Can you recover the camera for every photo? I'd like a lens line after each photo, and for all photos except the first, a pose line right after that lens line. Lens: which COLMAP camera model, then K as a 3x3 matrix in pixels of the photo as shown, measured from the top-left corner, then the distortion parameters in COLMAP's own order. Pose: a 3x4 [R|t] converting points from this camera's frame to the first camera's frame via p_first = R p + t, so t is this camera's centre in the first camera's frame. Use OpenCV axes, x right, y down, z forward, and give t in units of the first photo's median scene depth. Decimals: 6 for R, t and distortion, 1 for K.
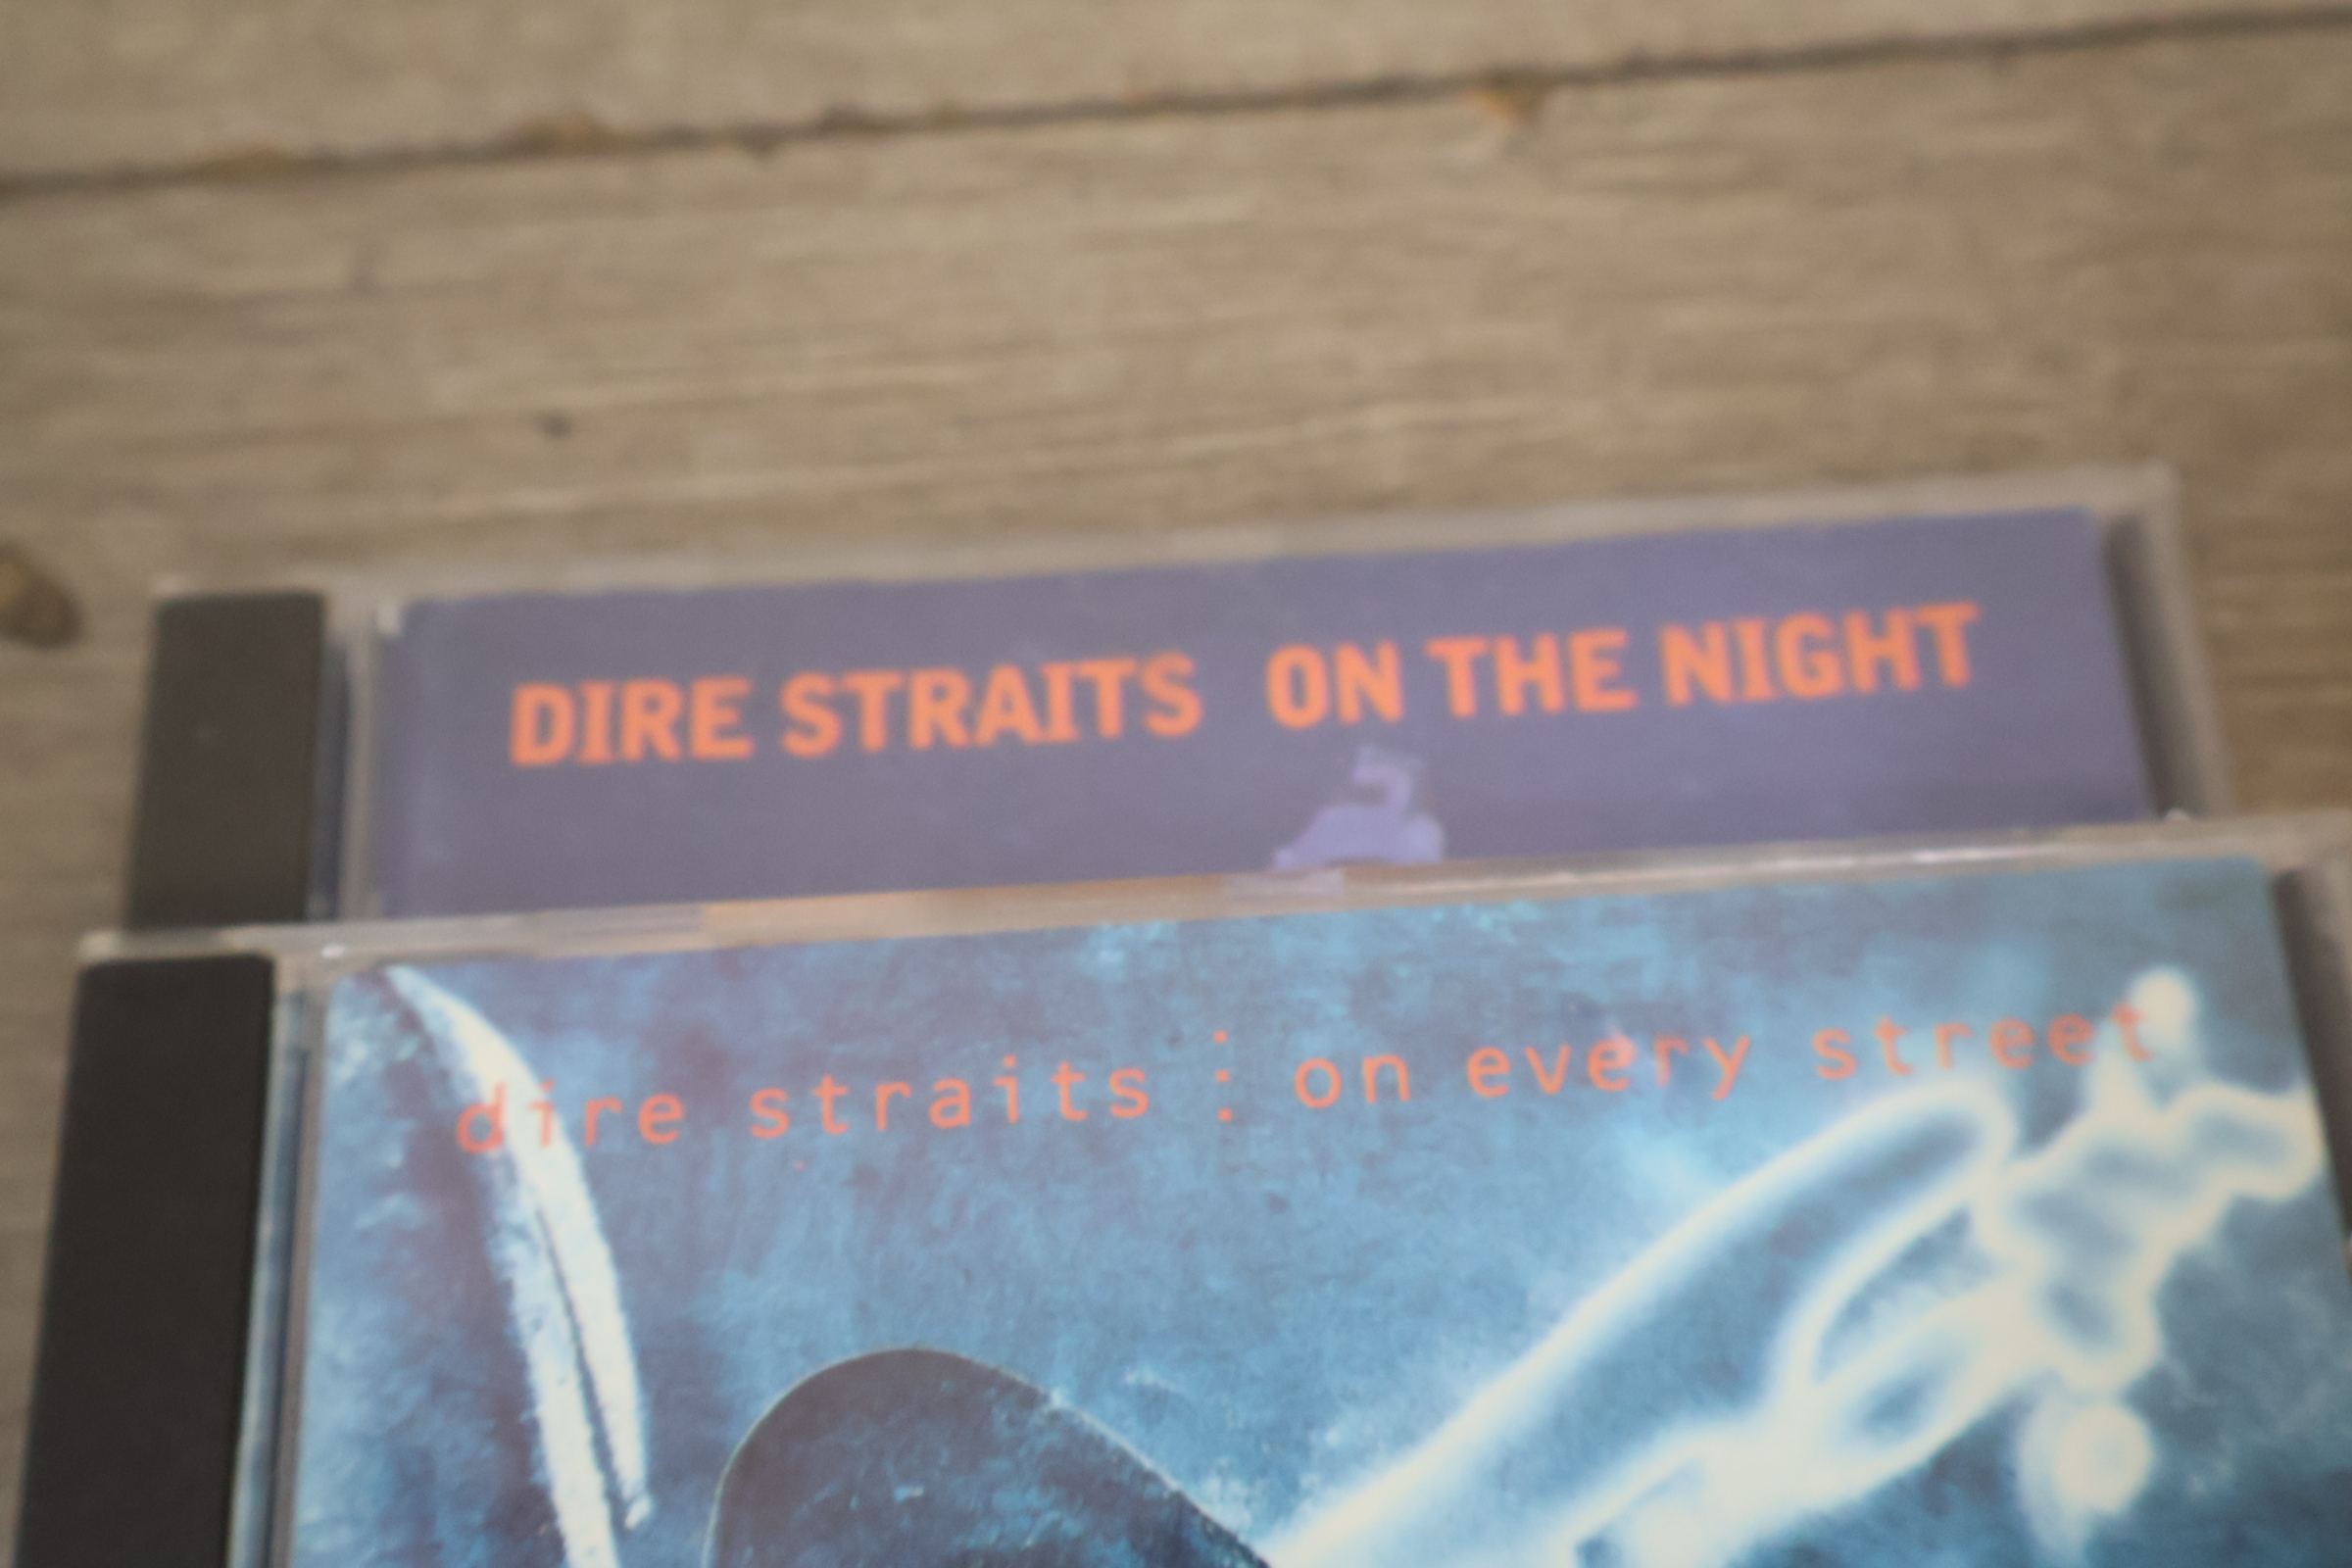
lens RADIAL K [[2601.9, 0, 1175.3], [0, 2601.9, 781.7], [0, 0, 1]] dist [0.004443, 0.000000]
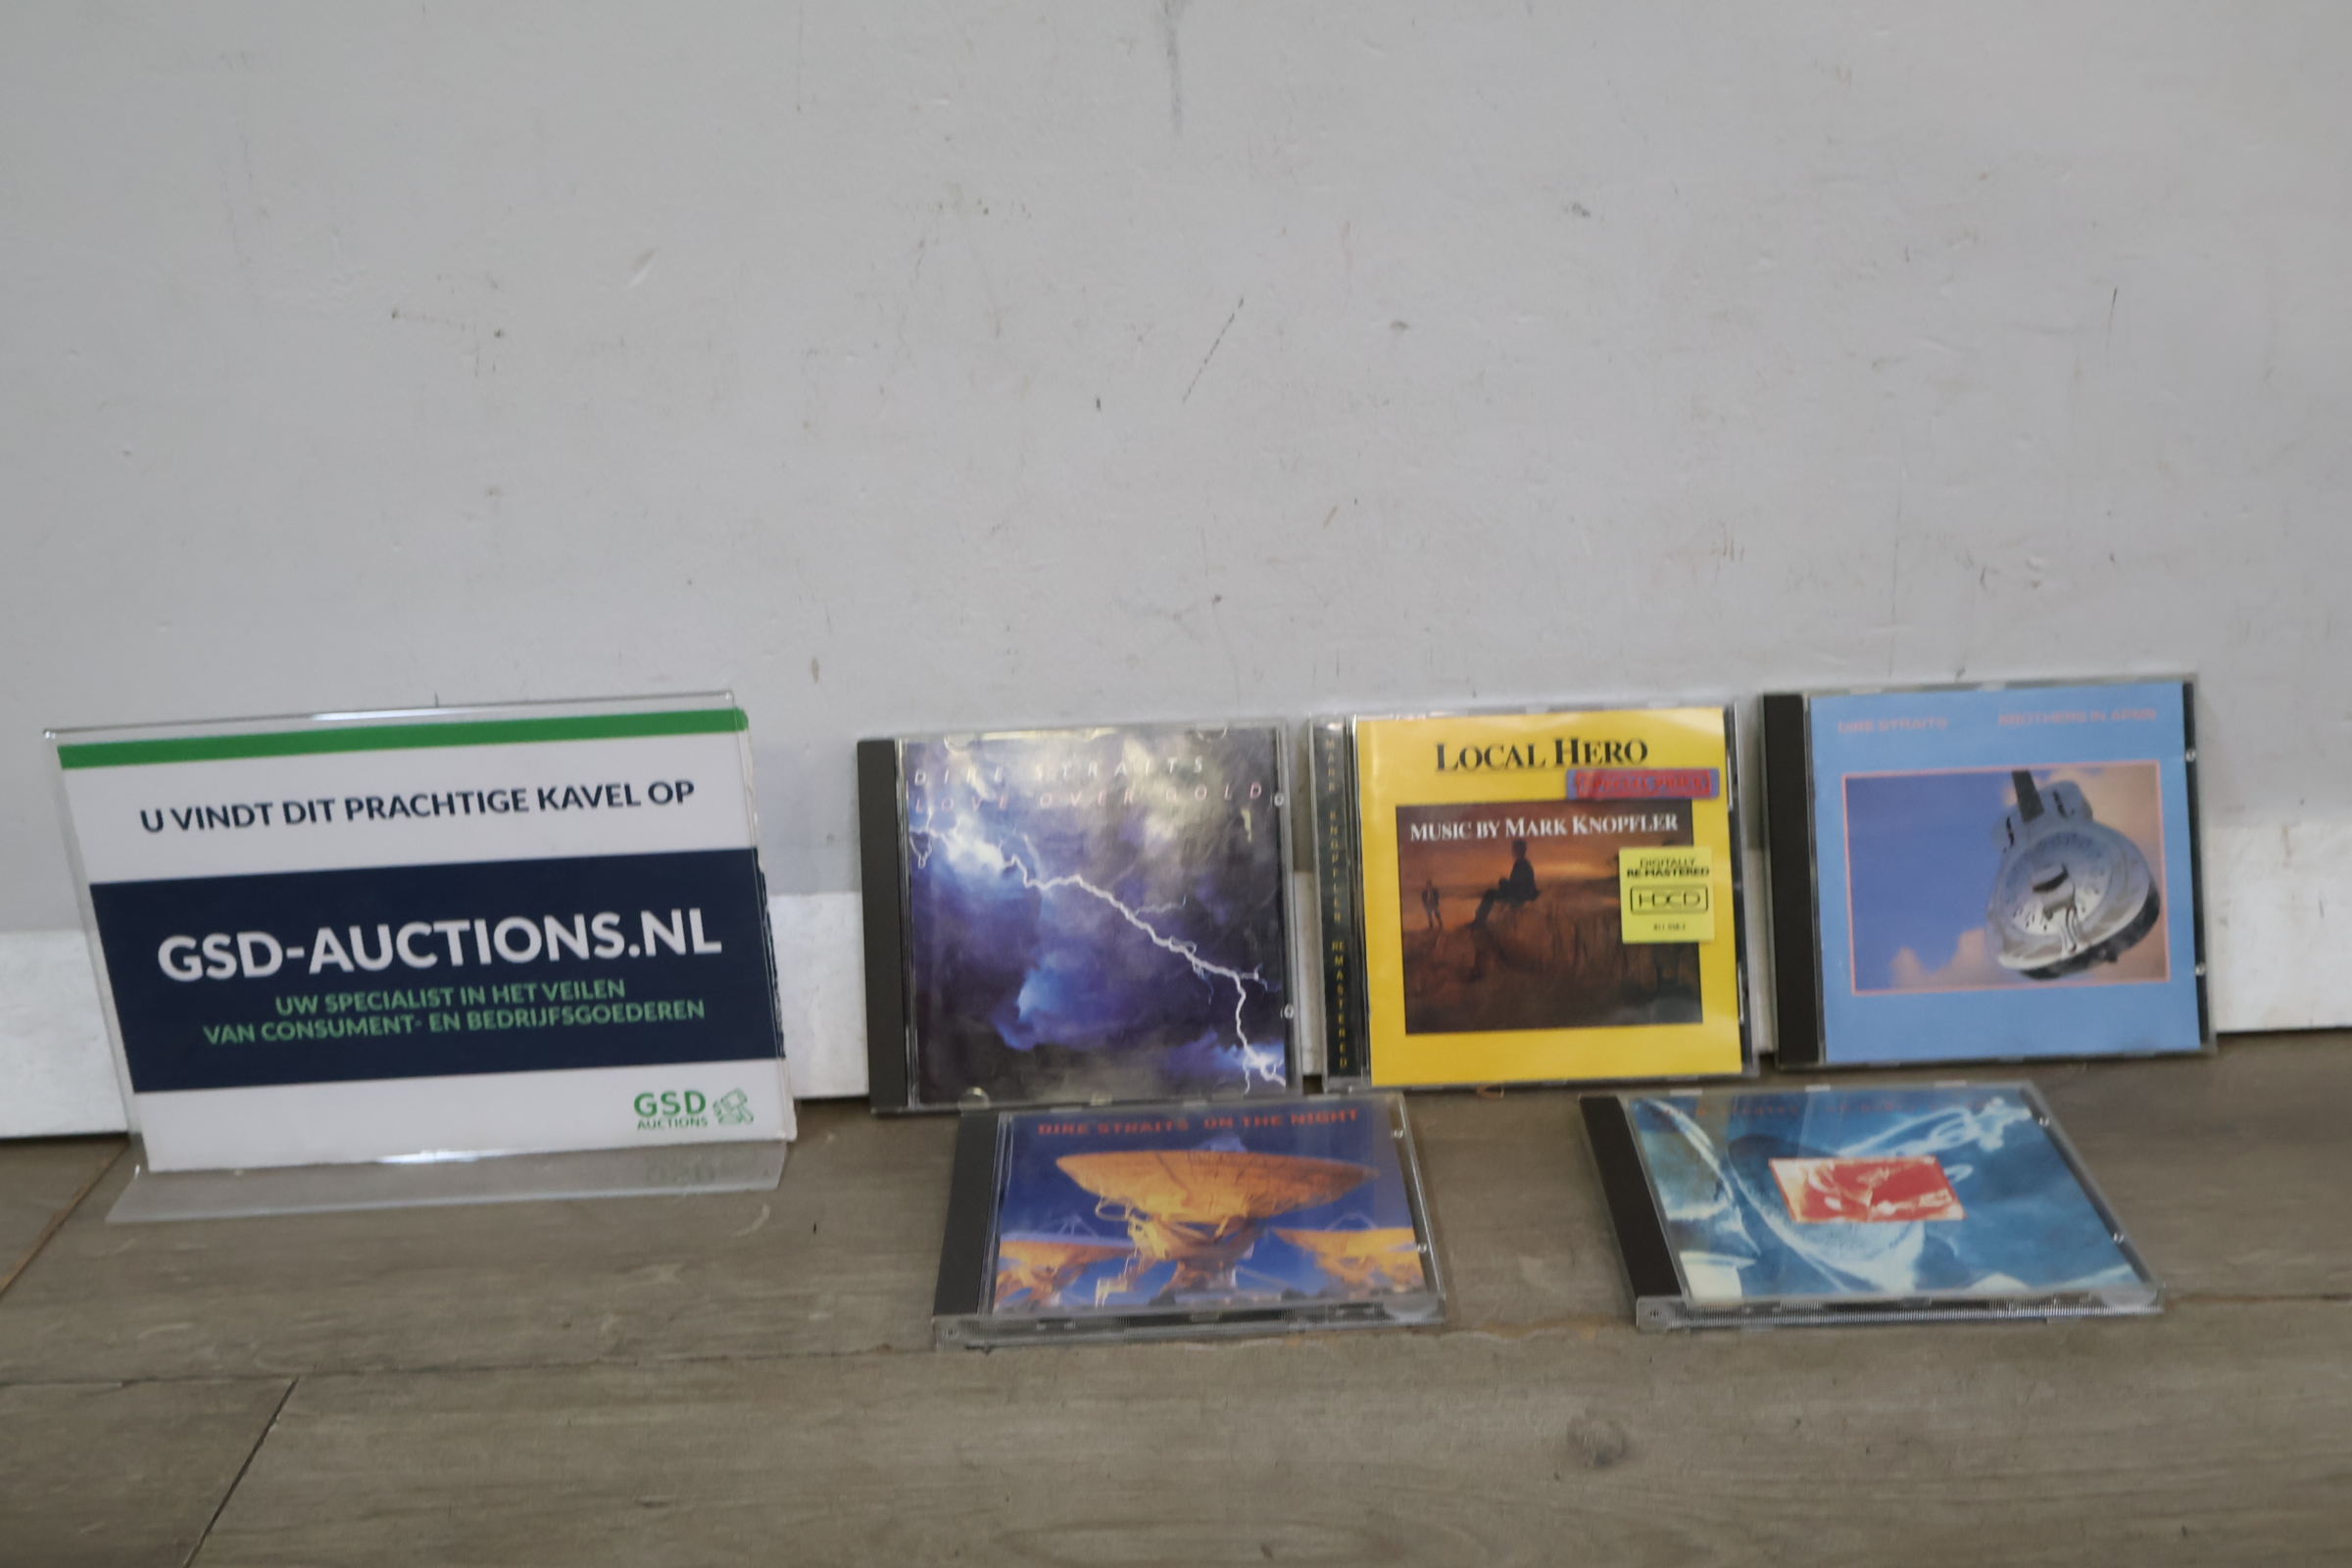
lens RADIAL K [[2601.9, 0, 1169.8], [0, 2601.9, 788.8], [0, 0, 1]] dist [0.004443, 0.000000]
pose [[0.997677, 0.007732, -0.067680, -0.907809], [-0.055755, 0.663517, -0.746081, 3.616006], [0.039138, 0.748121, 0.662407, -2.931116]]
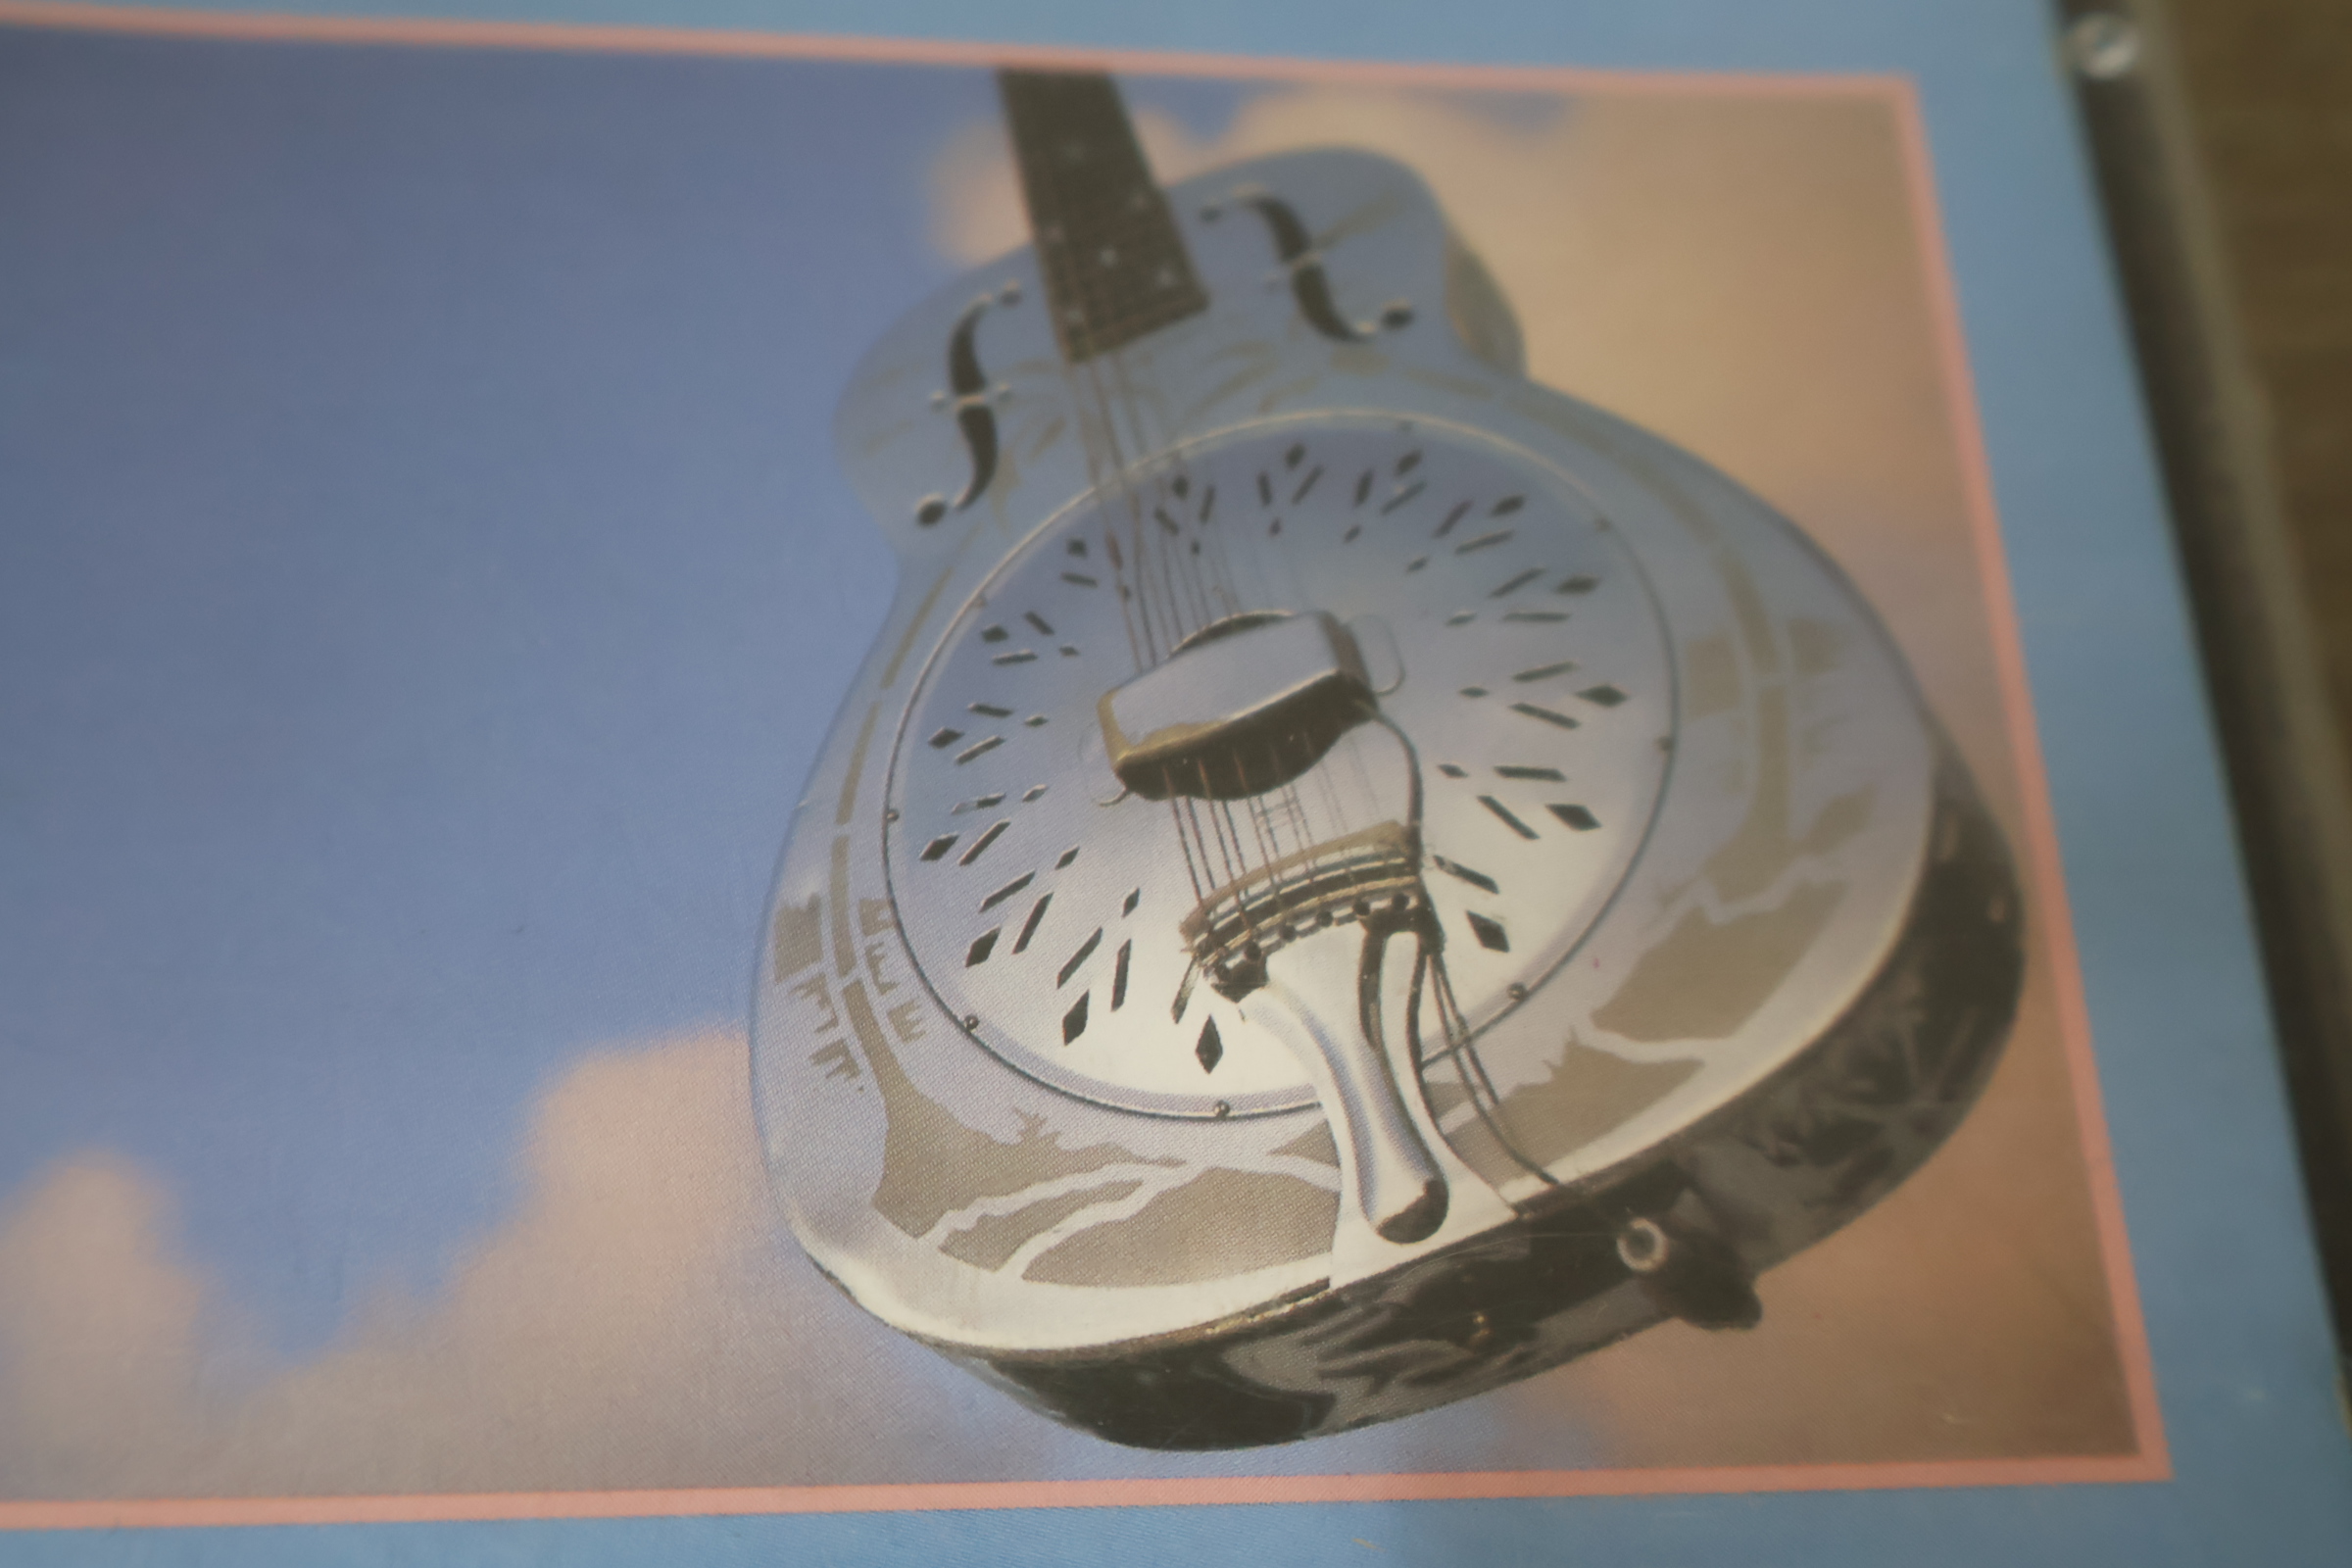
lens RADIAL K [[2601.9, 0, 1129.2], [0, 2601.9, 783.7], [0, 0, 1]] dist [0.004443, 0.000000]
pose [[0.998826, 0.035356, 0.033120, 0.497888], [0.019749, 0.327104, -0.944782, 0.314325], [-0.044238, 0.944327, 0.326021, 0.645804]]
